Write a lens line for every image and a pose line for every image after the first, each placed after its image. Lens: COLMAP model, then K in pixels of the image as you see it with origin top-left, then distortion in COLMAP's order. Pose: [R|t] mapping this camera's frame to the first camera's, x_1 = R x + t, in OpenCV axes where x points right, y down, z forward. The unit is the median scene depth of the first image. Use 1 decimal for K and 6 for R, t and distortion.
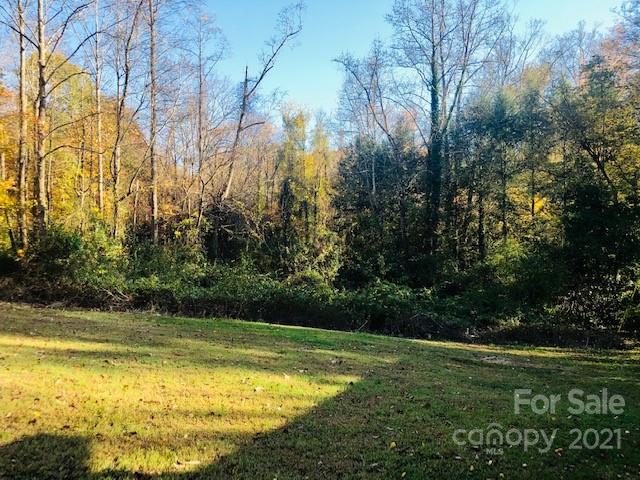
lens RADIAL K [[522.4, 0, 321.9], [0, 522.4, 235.3], [0, 0, 1]] dist [0.028879, -0.030452]
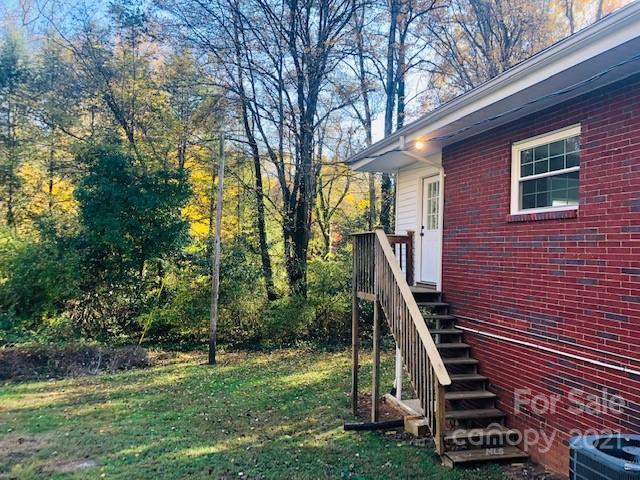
lens RADIAL K [[522.4, 0, 319.3], [0, 522.4, 237.2], [0, 0, 1]] dist [0.028879, -0.030452]
pose [[0.675872, 0.033030, 0.736279, 0.147018], [-0.030793, 0.999388, -0.016566, 0.029959], [-0.736376, -0.011475, 0.676476, 0.250303]]
